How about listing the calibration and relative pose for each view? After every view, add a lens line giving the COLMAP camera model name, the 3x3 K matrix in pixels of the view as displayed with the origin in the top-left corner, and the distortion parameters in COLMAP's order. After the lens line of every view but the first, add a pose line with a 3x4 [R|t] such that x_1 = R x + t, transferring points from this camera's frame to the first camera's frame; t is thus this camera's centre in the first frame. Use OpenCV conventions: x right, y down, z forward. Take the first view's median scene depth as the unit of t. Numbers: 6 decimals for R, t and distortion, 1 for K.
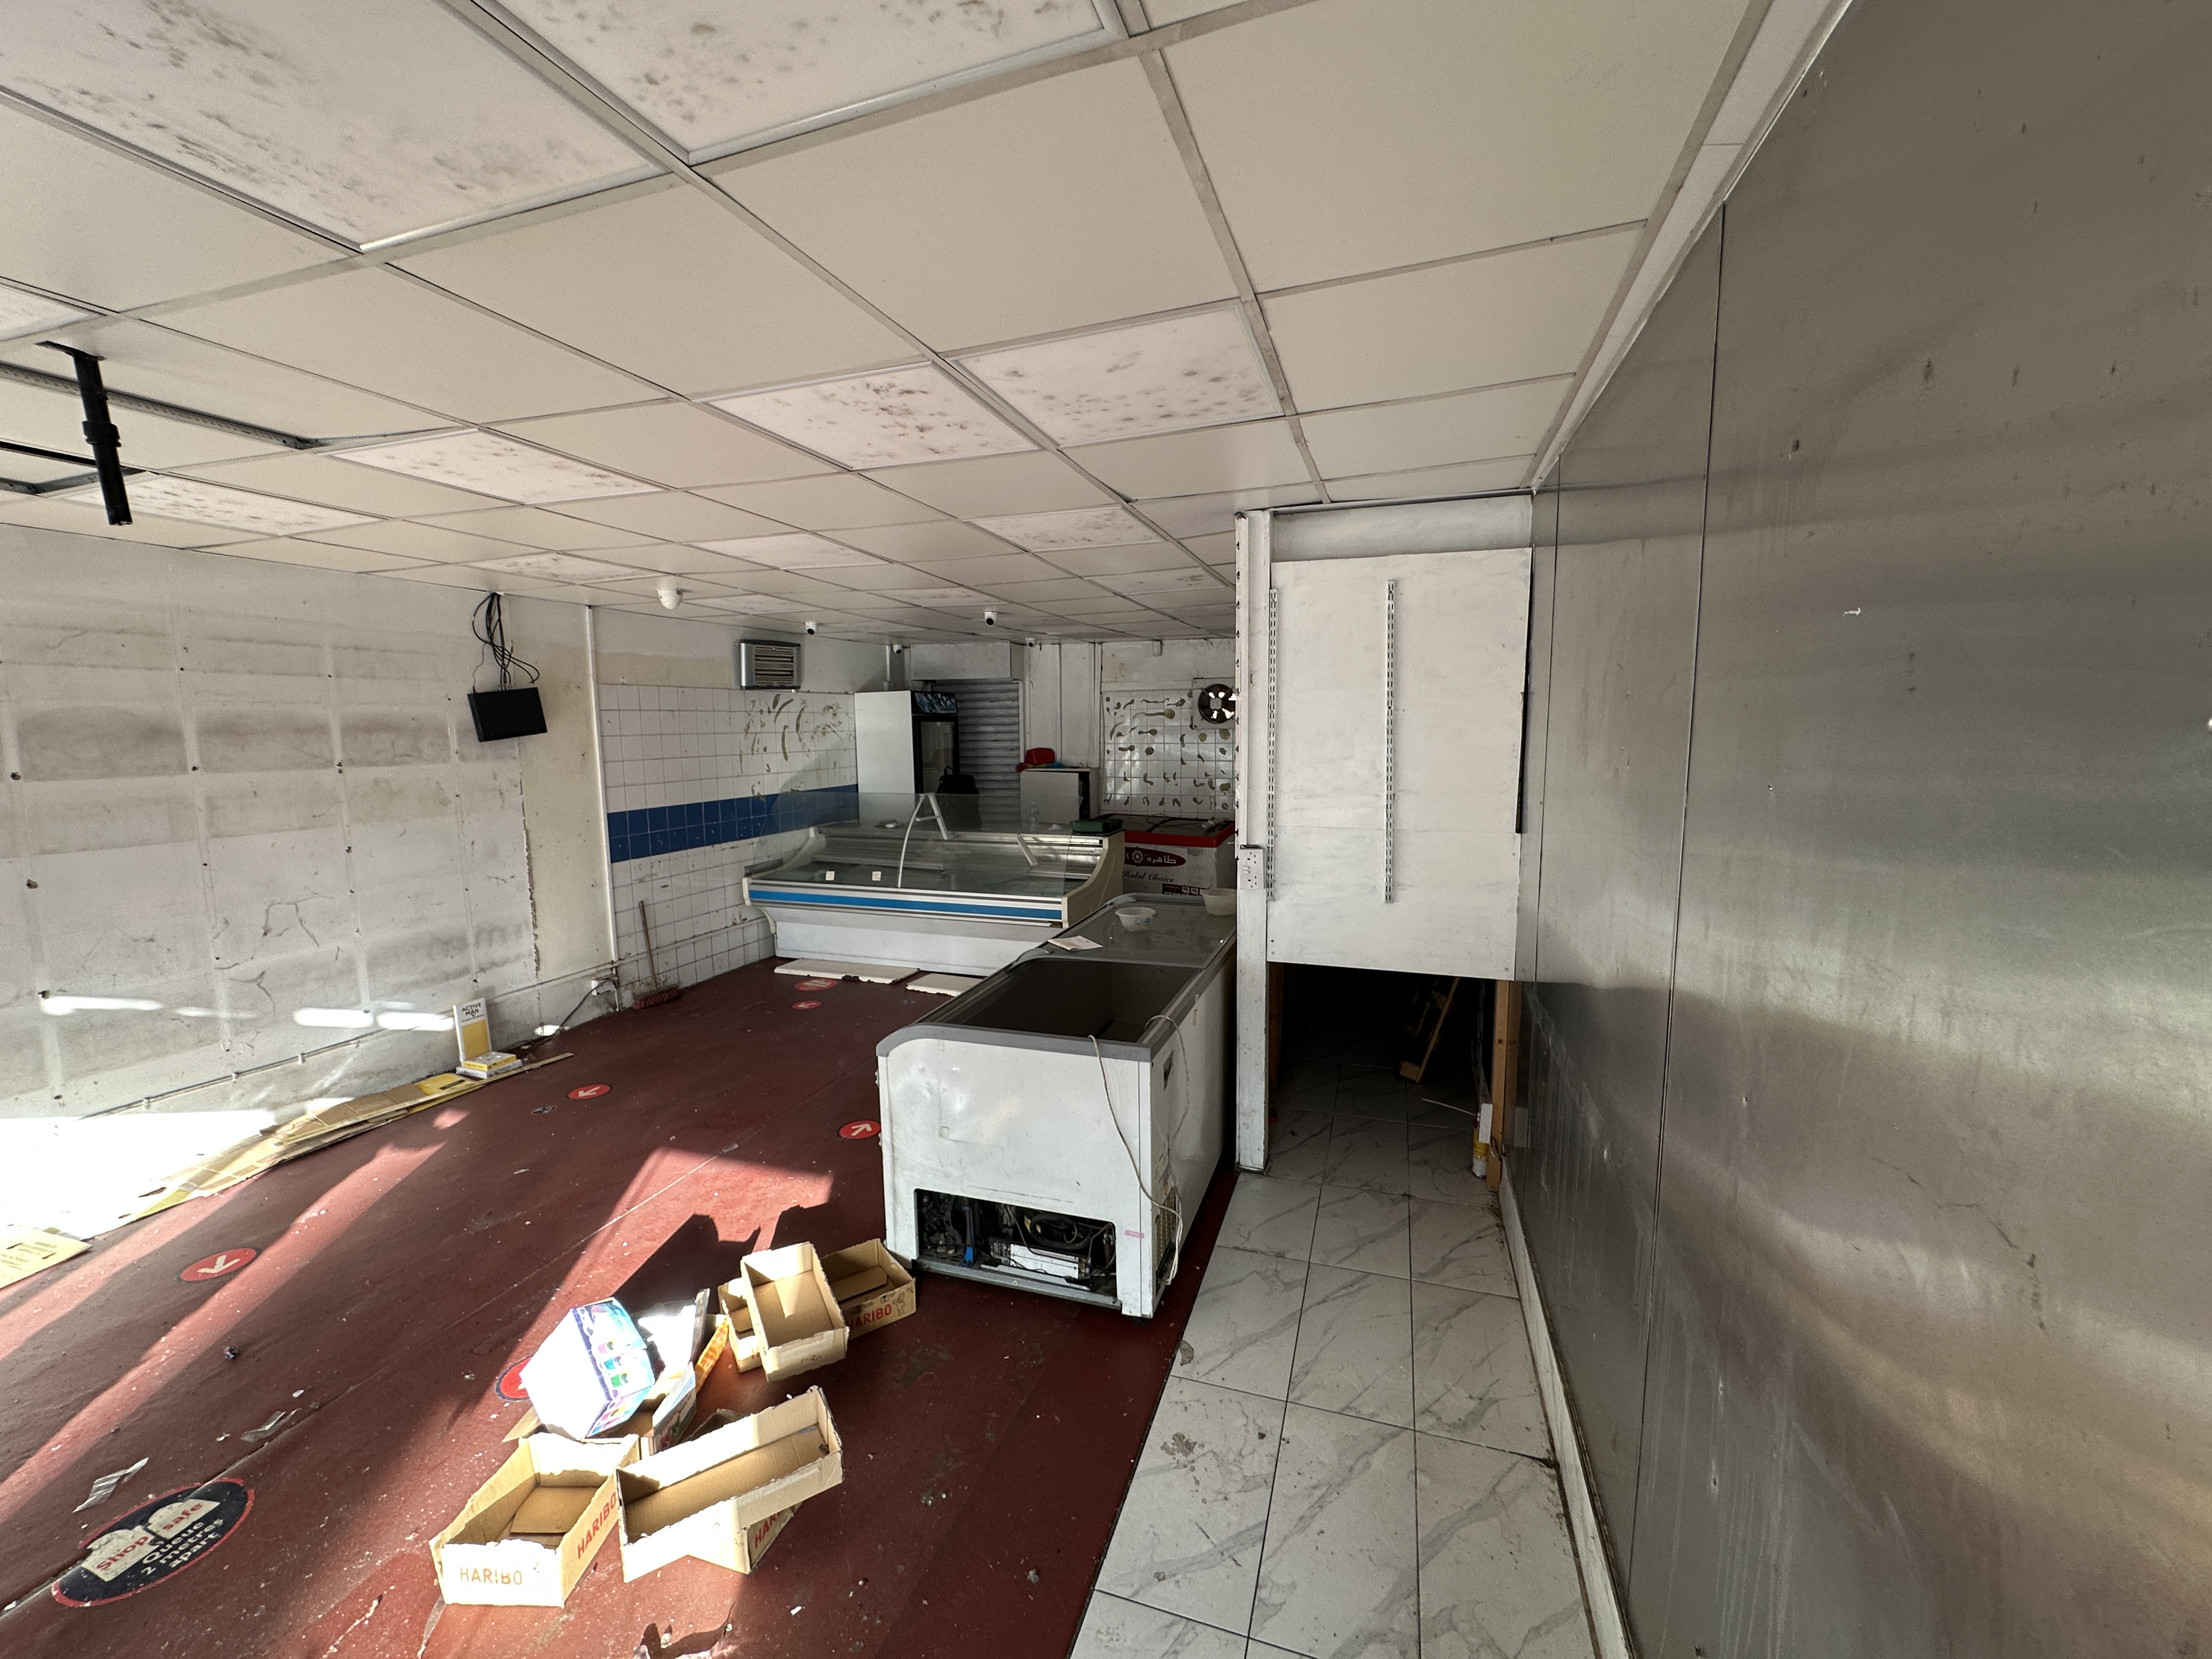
lens RADIAL K [[881.8, 0, 1107.7], [0, 881.8, 830.6], [0, 0, 1]] dist [-0.006023, 0.001725]
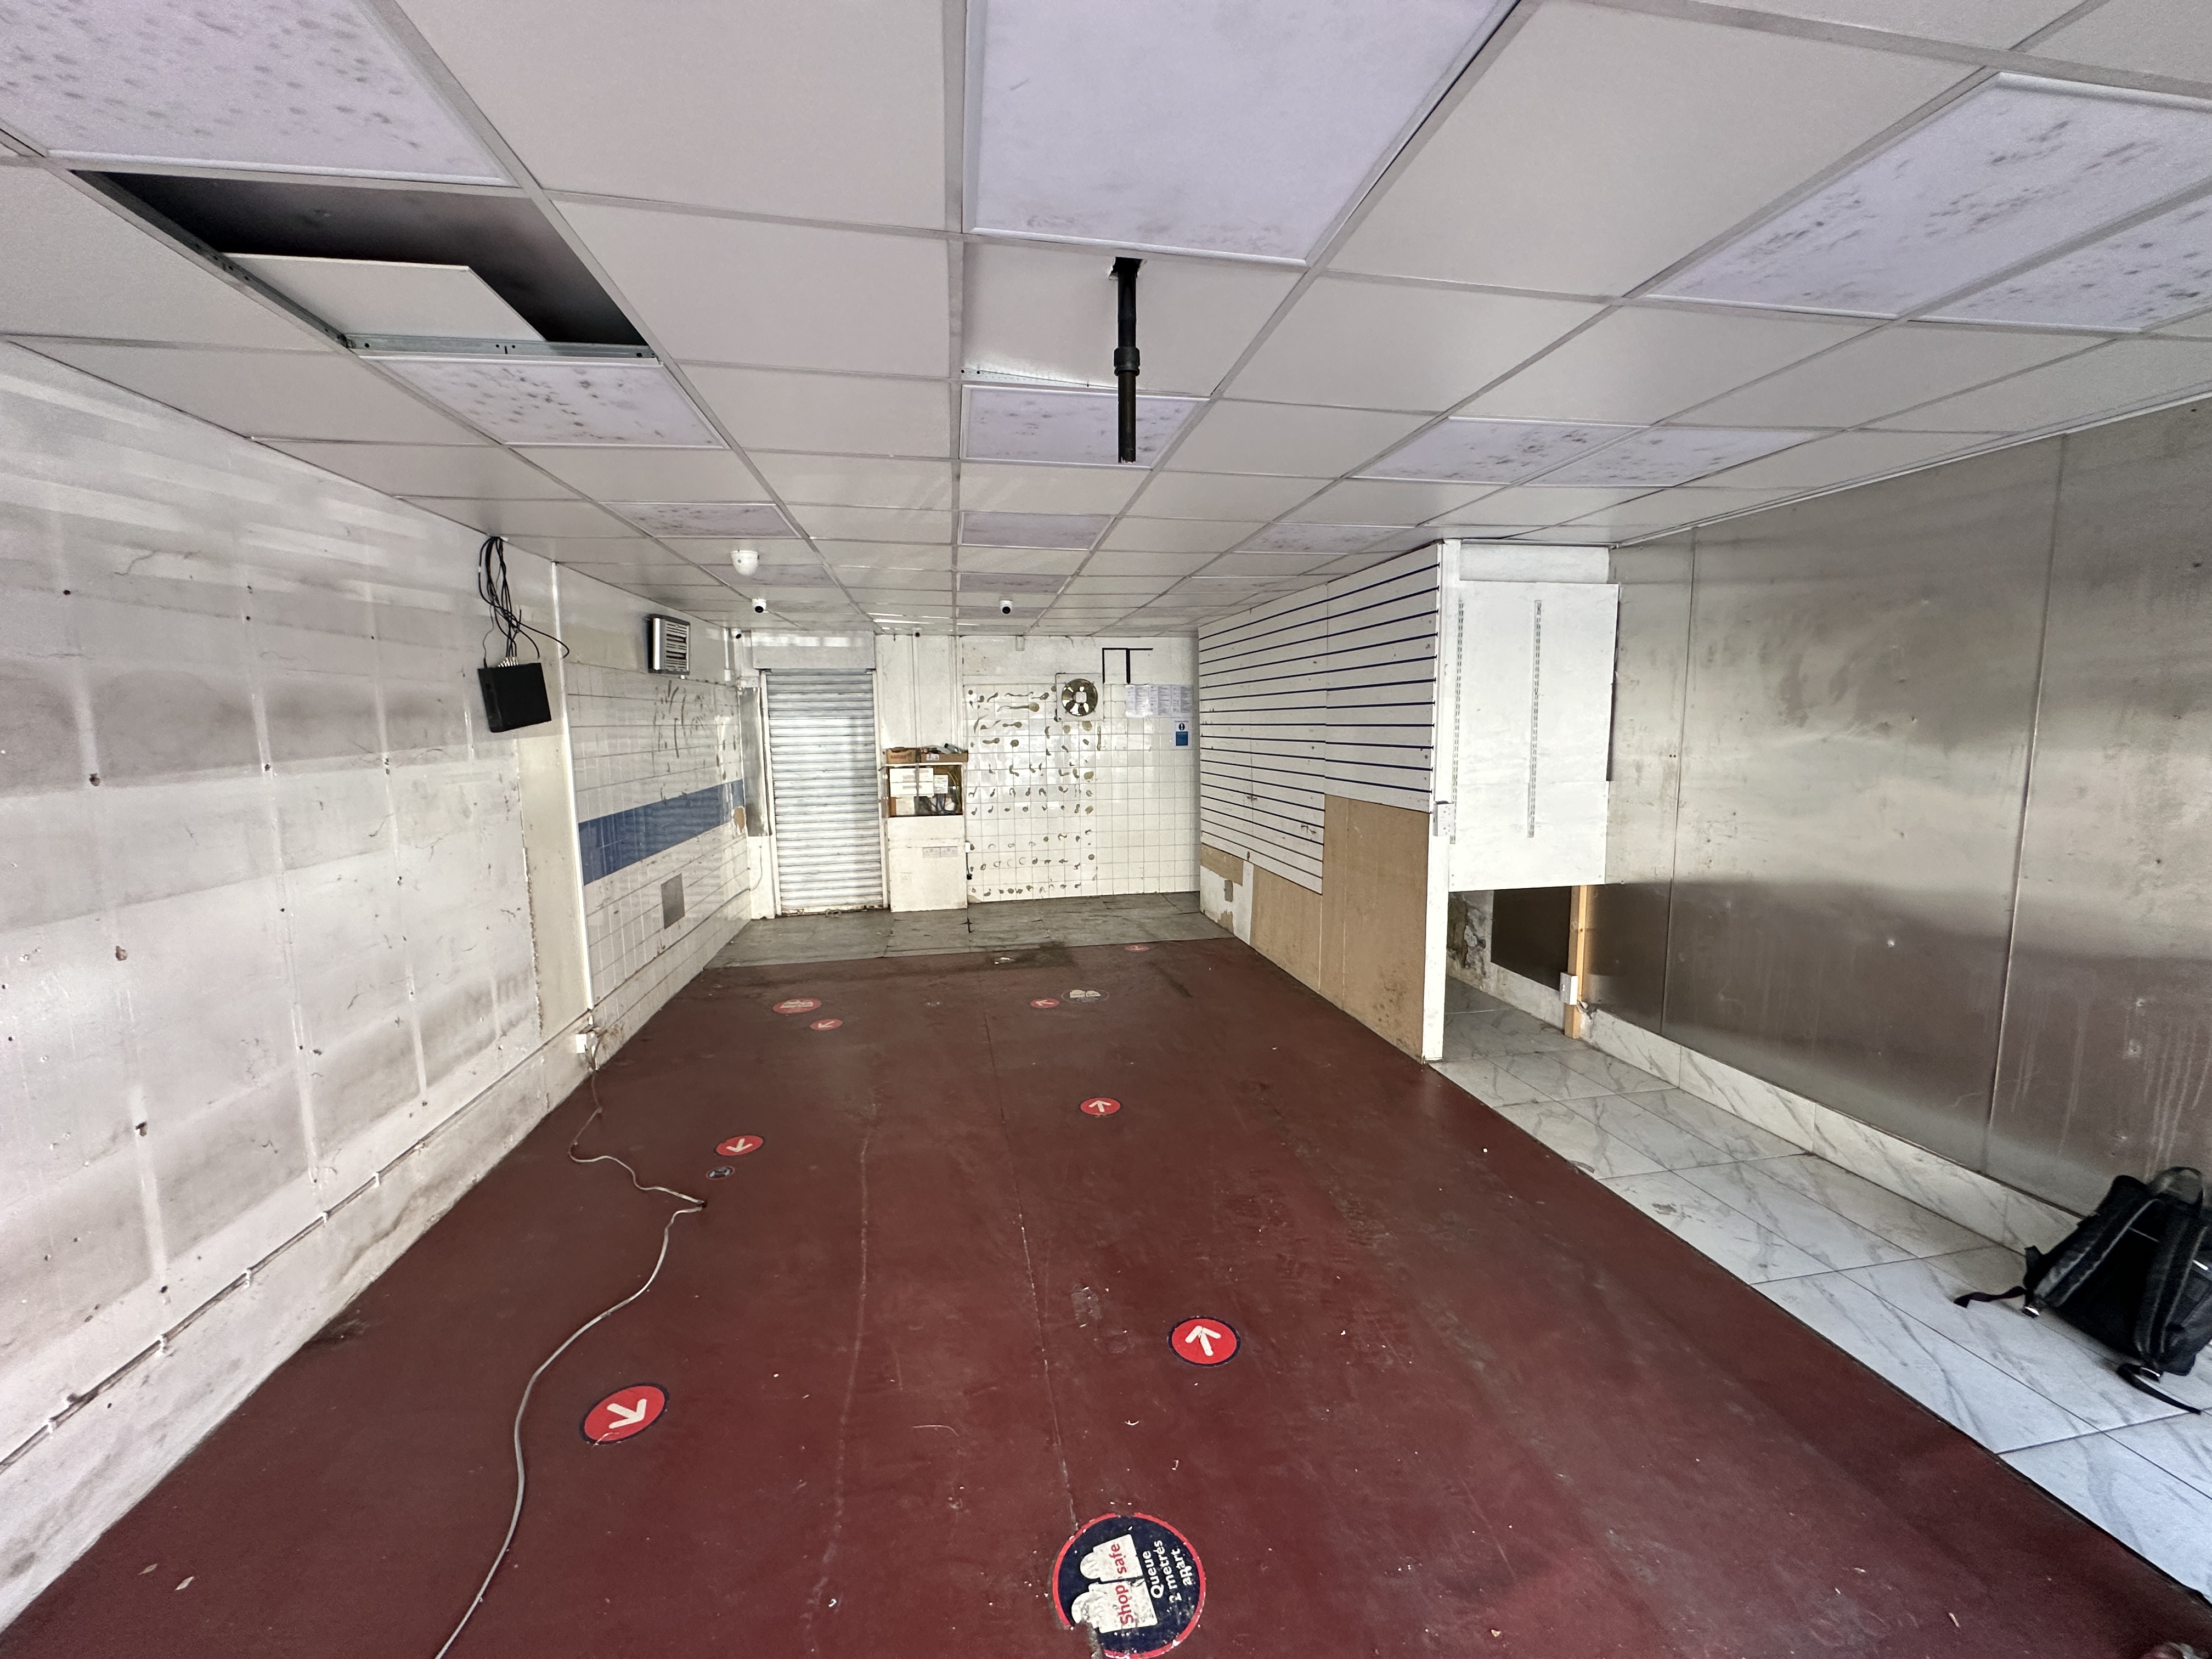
lens RADIAL K [[881.8, 0, 1108.6], [0, 881.8, 830.4], [0, 0, 1]] dist [-0.006023, 0.001725]
pose [[0.875664, -0.063186, 0.478769, -0.474062], [0.064514, 0.997823, 0.013692, 0.005578], [-0.478592, 0.018898, 0.877834, 0.062583]]
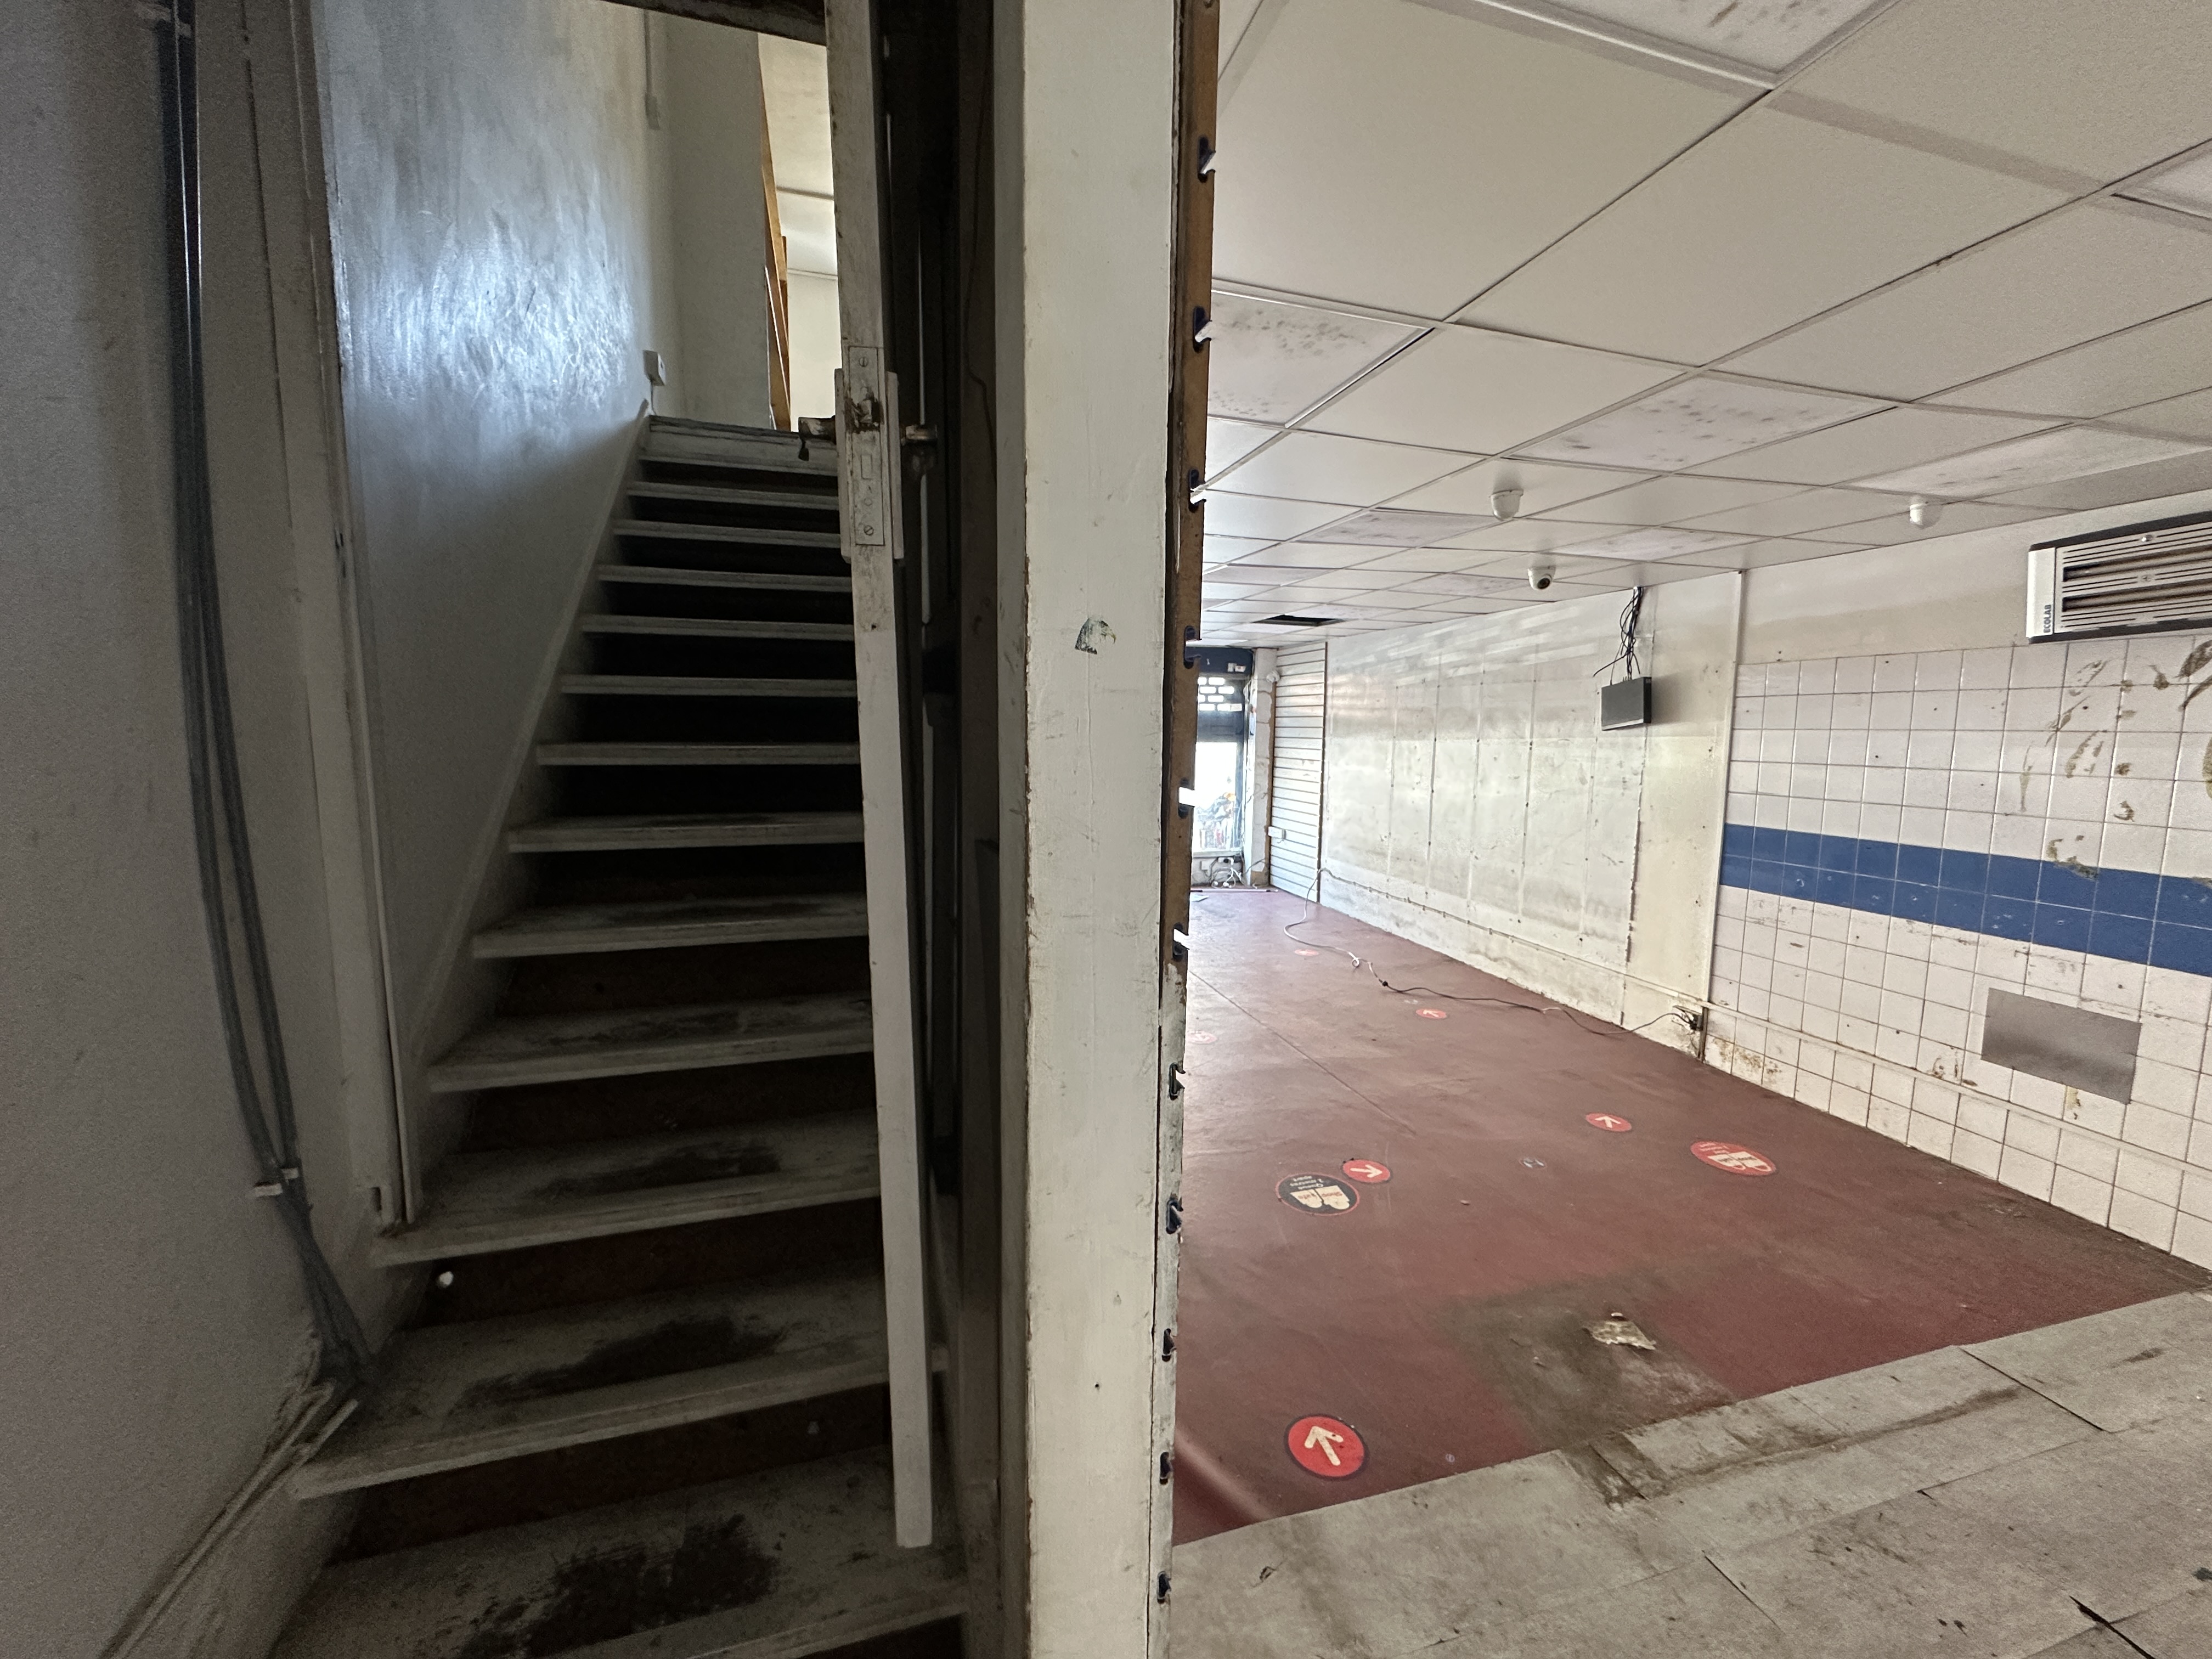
lens RADIAL K [[881.8, 0, 1109.8], [0, 881.8, 827.5], [0, 0, 1]] dist [-0.006023, 0.001725]
pose [[-0.823142, 0.067688, -0.563787, 0.326727], [-0.071110, 0.972766, 0.220612, -0.139565], [0.563365, 0.221686, -0.795911, 1.190945]]
